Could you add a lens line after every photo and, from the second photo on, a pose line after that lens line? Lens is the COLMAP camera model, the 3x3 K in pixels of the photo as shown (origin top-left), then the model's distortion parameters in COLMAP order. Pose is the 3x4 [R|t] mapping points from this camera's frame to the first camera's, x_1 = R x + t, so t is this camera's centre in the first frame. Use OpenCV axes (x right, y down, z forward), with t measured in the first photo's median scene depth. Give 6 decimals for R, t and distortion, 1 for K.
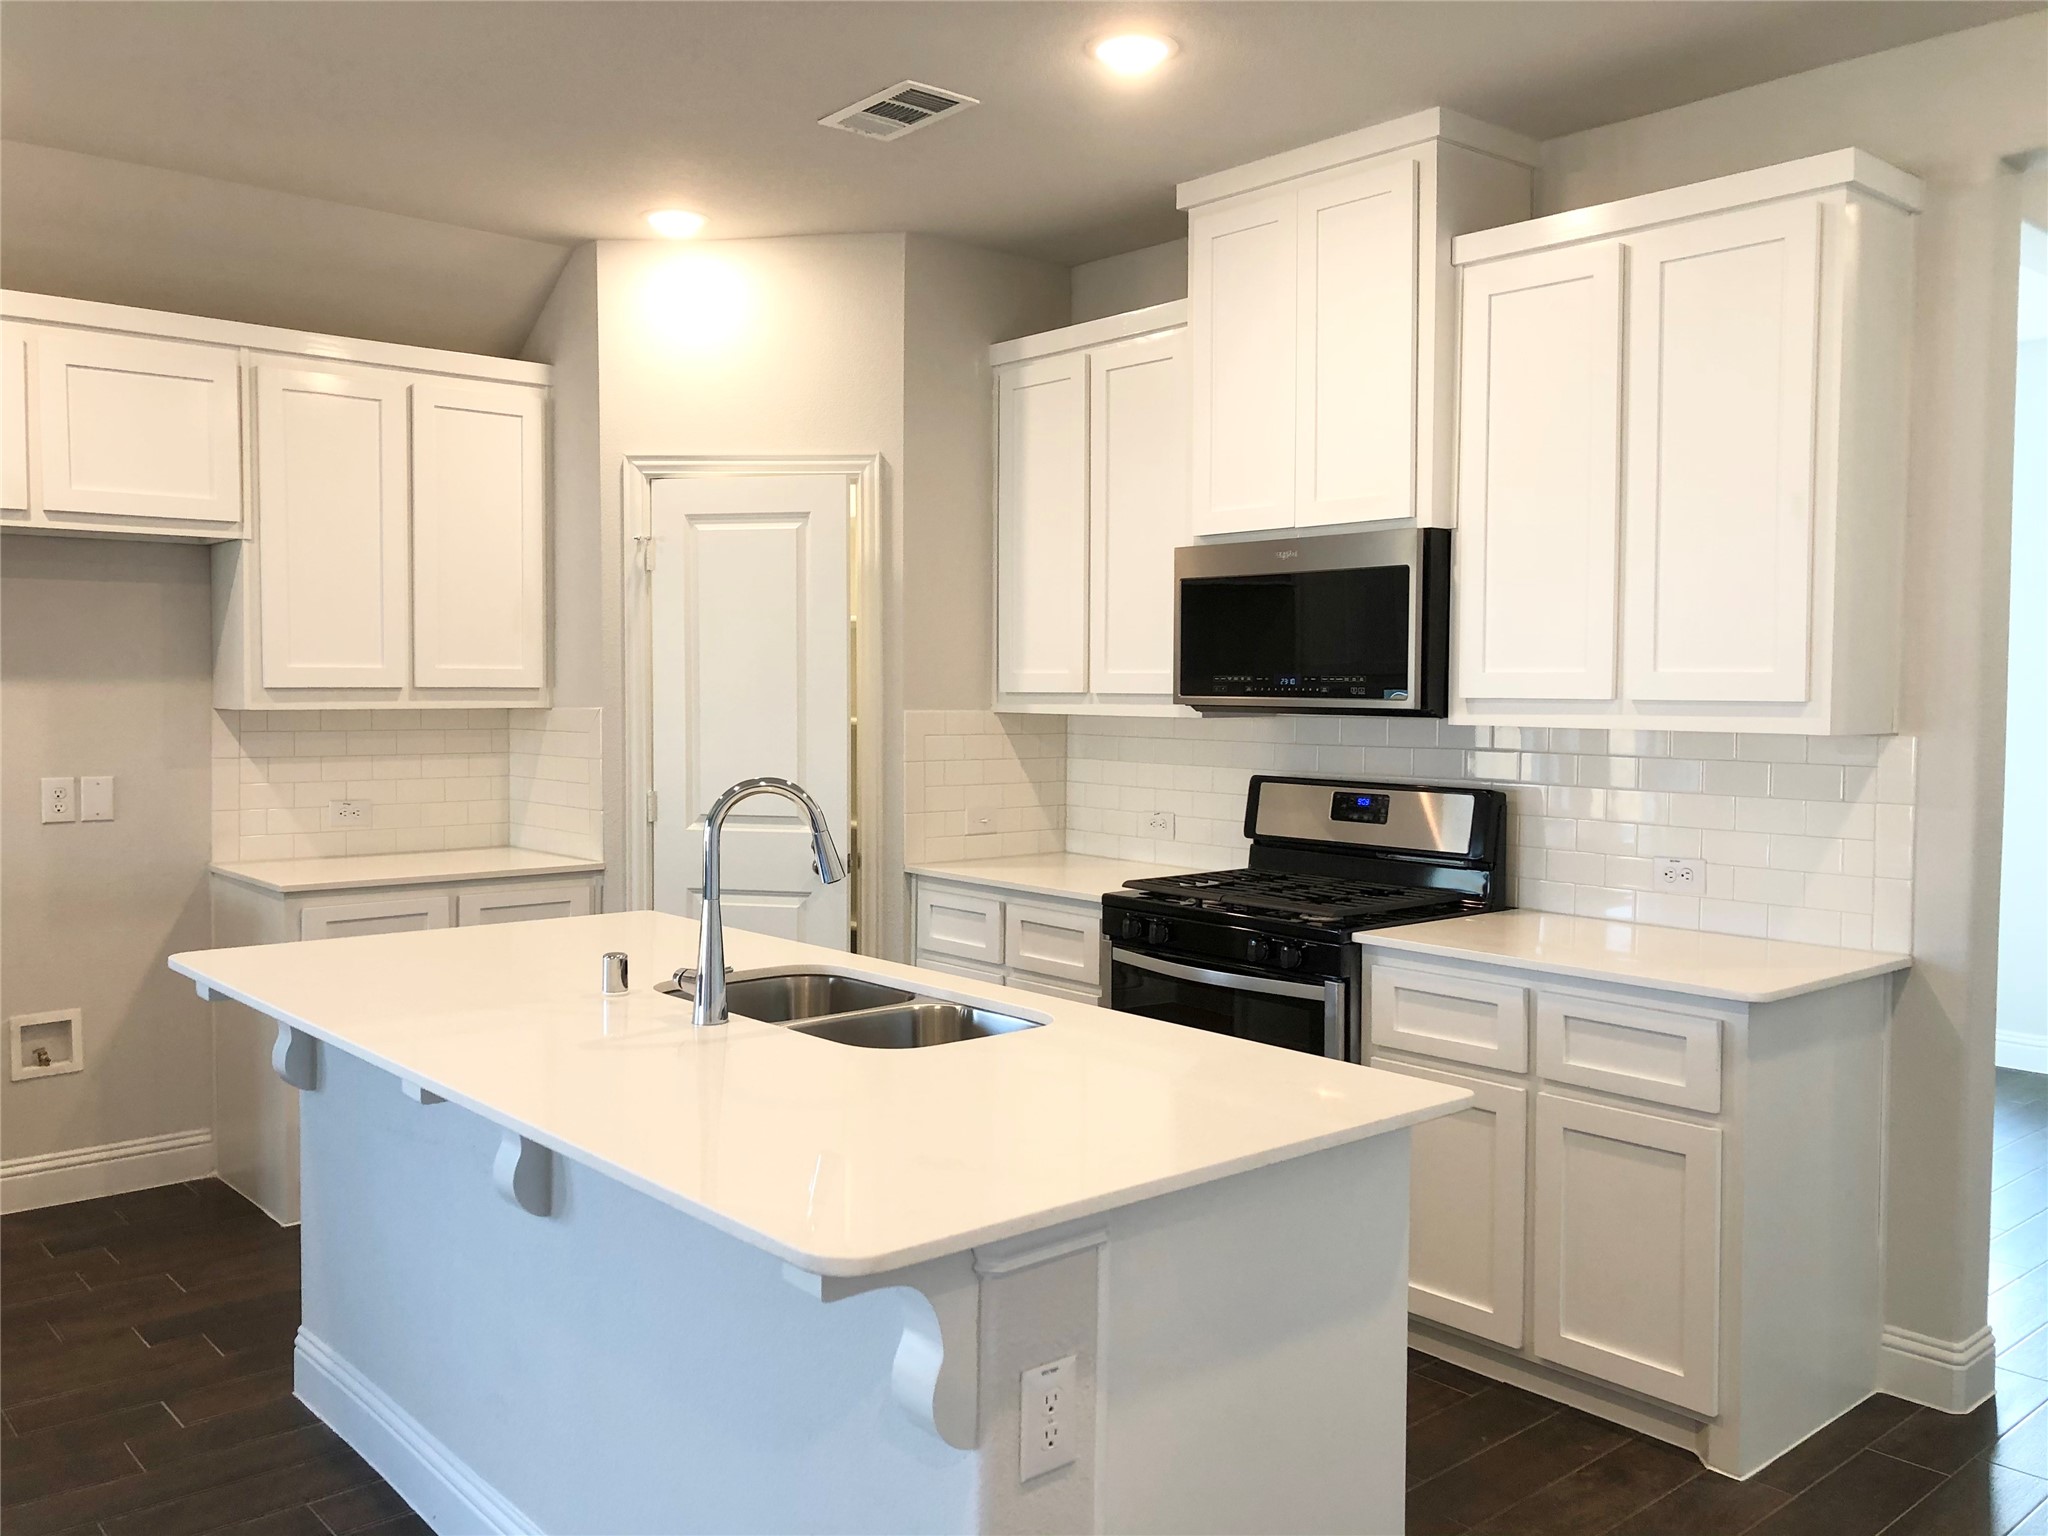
lens RADIAL K [[1686.1, 0, 1012.7], [0, 1686.1, 743.0], [0, 0, 1]] dist [0.062619, -0.079076]
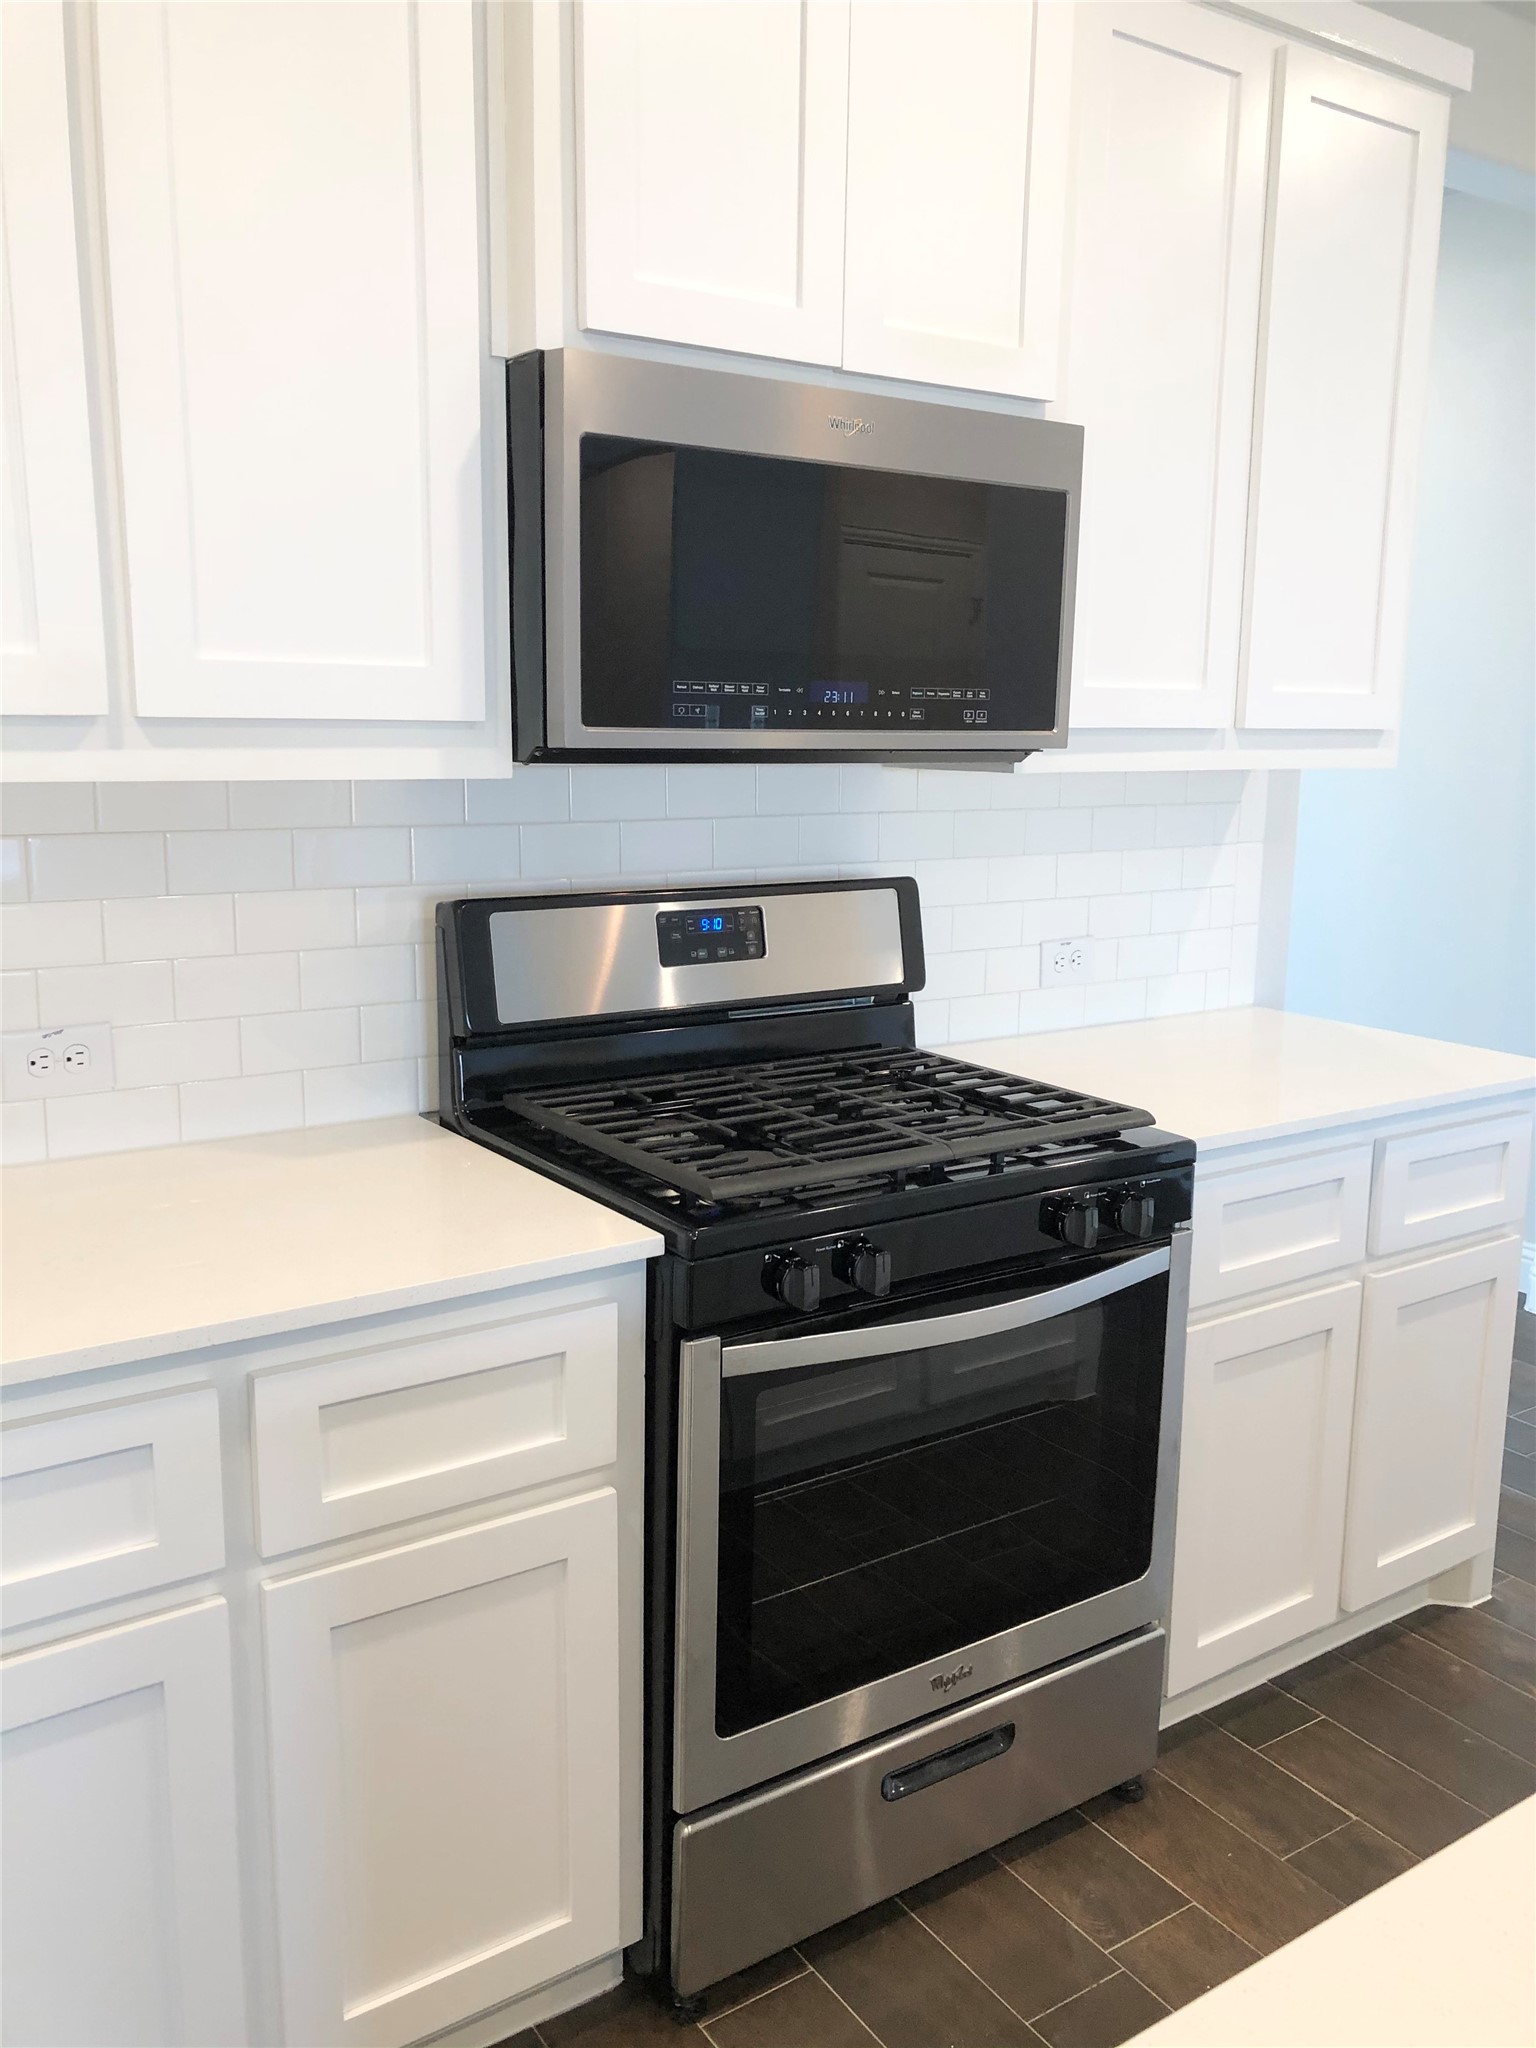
lens RADIAL K [[1686.1, 0, 758.8], [0, 1686.1, 1019.7], [0, 0, 1]] dist [0.062619, -0.079076]
pose [[0.094324, -0.181197, 0.978913, -0.342019], [0.022463, 0.983434, 0.179870, -0.033493], [-0.995288, 0.005023, 0.096832, 0.991022]]
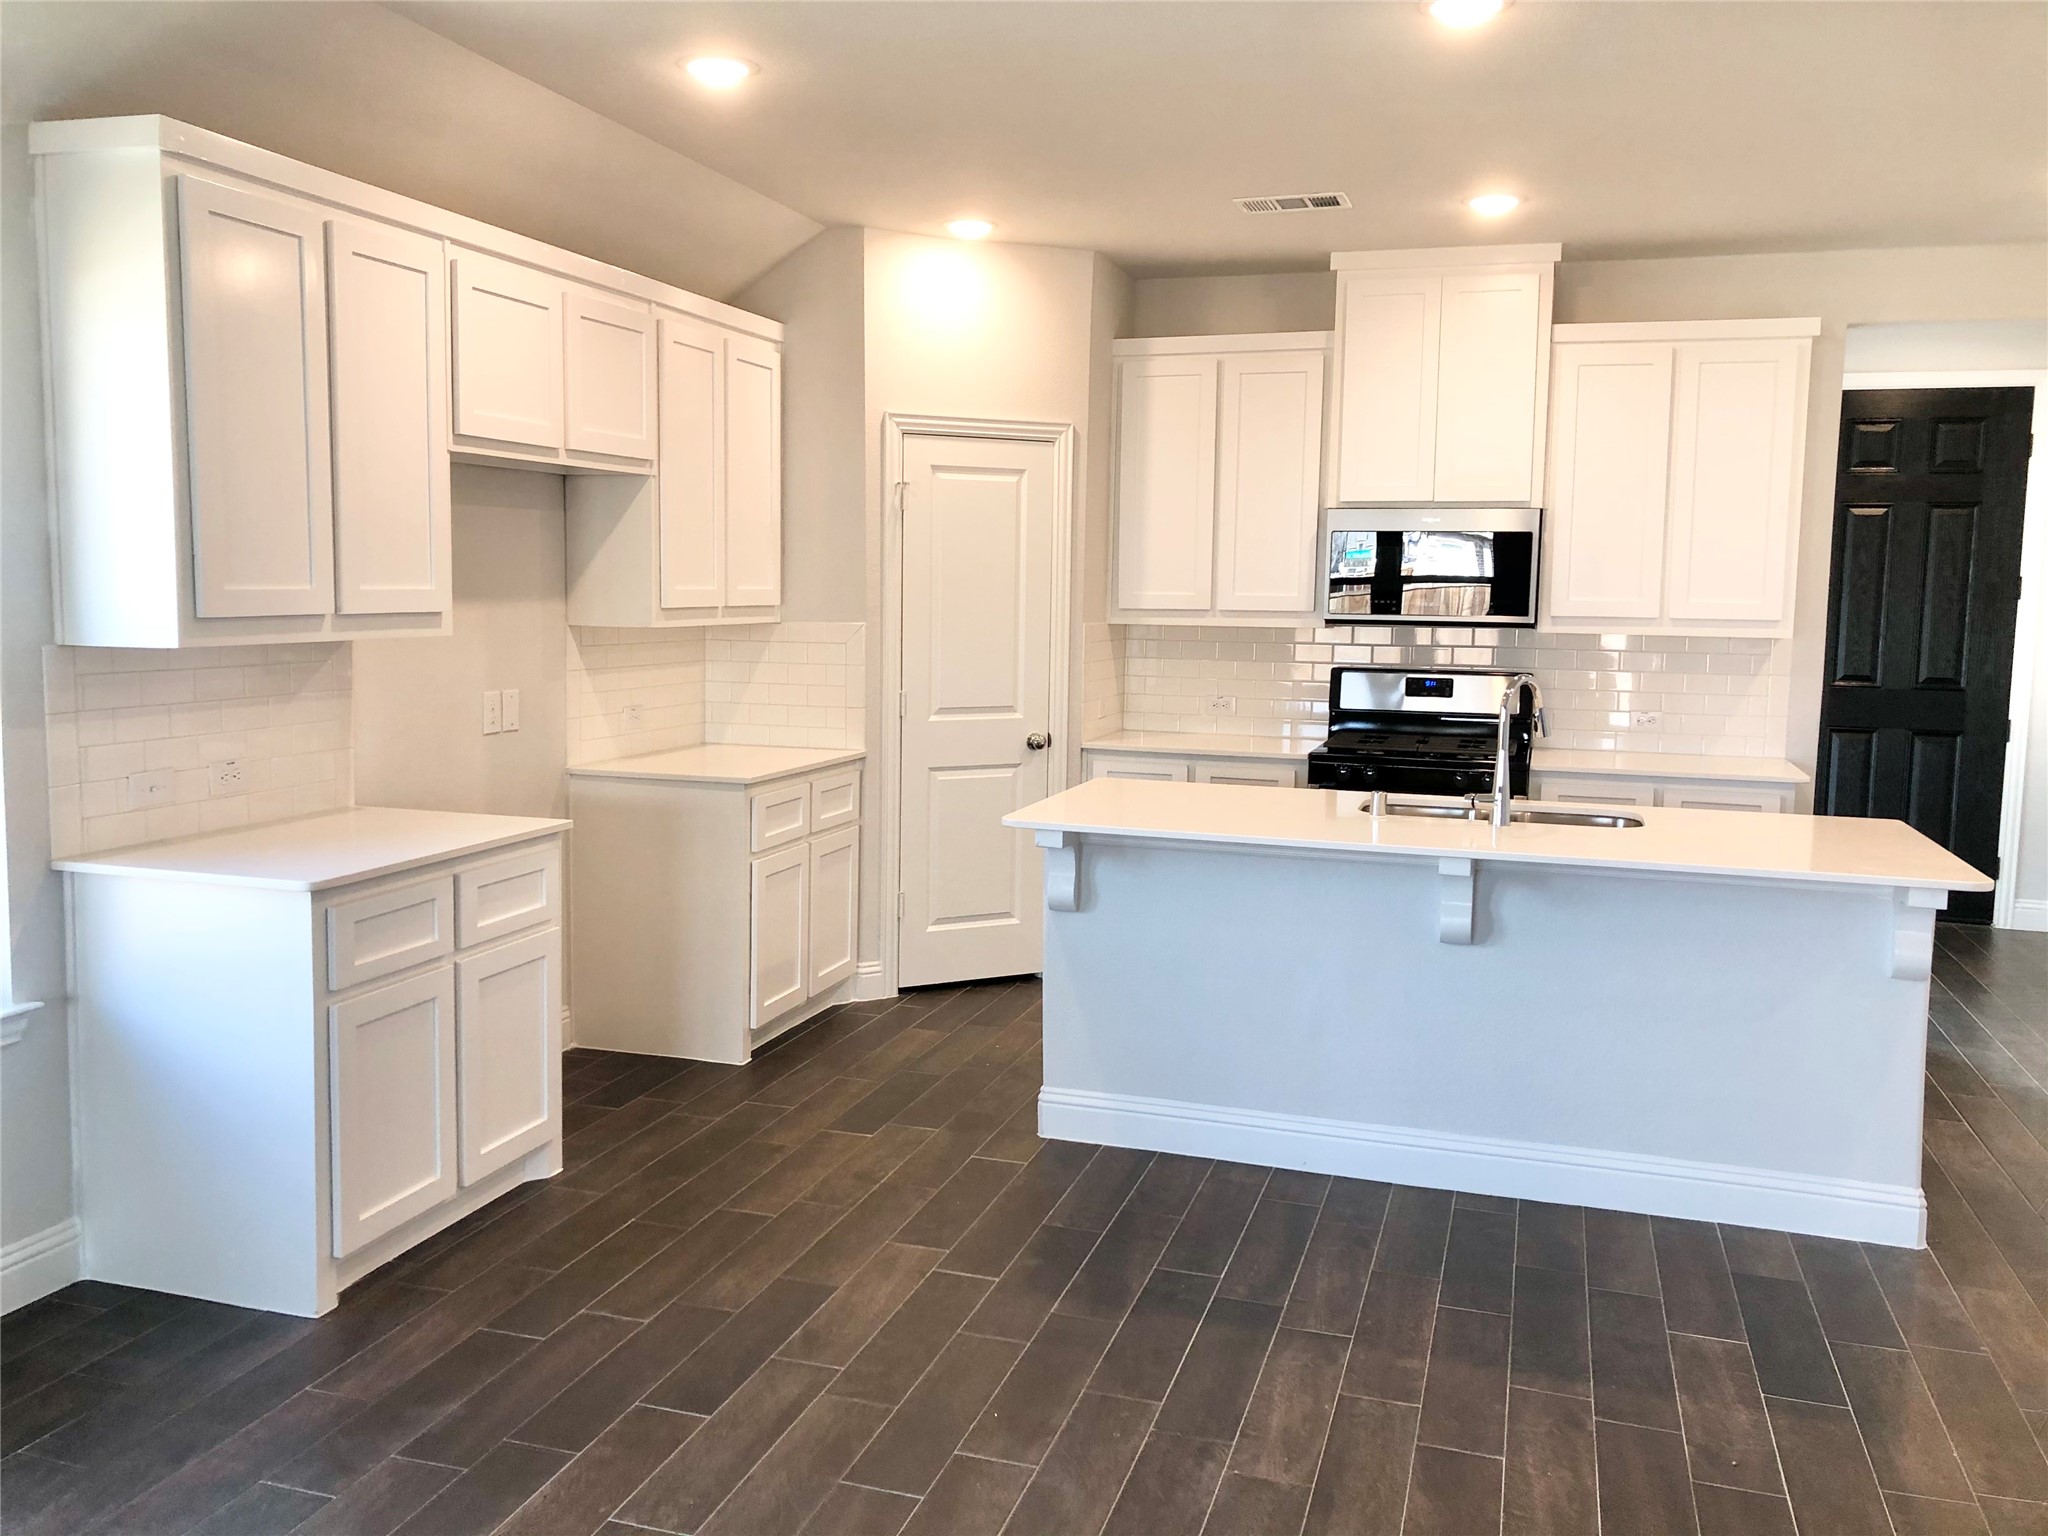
lens RADIAL K [[1686.1, 0, 992.5], [0, 1686.1, 743.0], [0, 0, 1]] dist [0.062619, -0.079076]
pose [[0.848299, -0.044308, 0.527660, -0.988312], [0.007857, 0.997437, 0.071124, -0.024524], [-0.529459, -0.056189, 0.846473, -0.085957]]
